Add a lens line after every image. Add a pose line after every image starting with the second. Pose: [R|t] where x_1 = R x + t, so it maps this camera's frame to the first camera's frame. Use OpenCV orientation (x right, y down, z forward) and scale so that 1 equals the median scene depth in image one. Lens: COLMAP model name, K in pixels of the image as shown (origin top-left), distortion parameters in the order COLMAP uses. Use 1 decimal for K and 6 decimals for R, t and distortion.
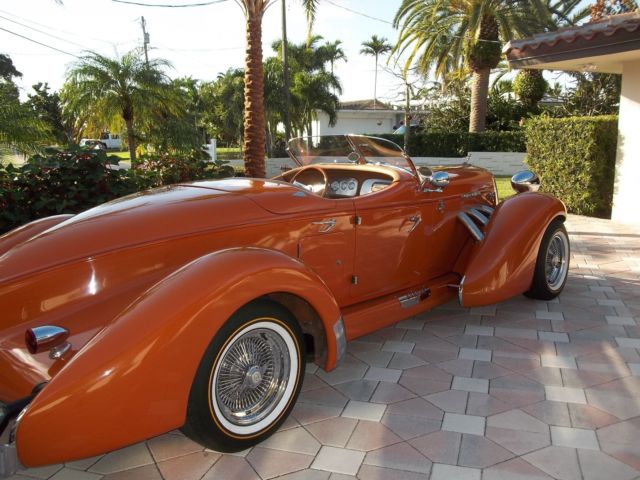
lens RADIAL K [[610.2, 0, 321.6], [0, 610.2, 240.8], [0, 0, 1]] dist [0.000885, 0.019806]
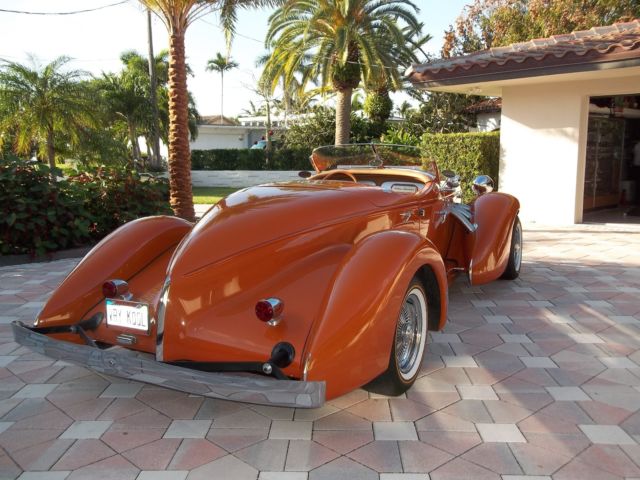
lens RADIAL K [[610.2, 0, 321.6], [0, 610.2, 240.8], [0, 0, 1]] dist [0.000885, 0.019806]
pose [[0.964026, -0.038076, 0.263067, -0.158034], [0.044838, 0.998799, -0.019746, 0.013250], [-0.261999, 0.030831, 0.964575, -0.041819]]
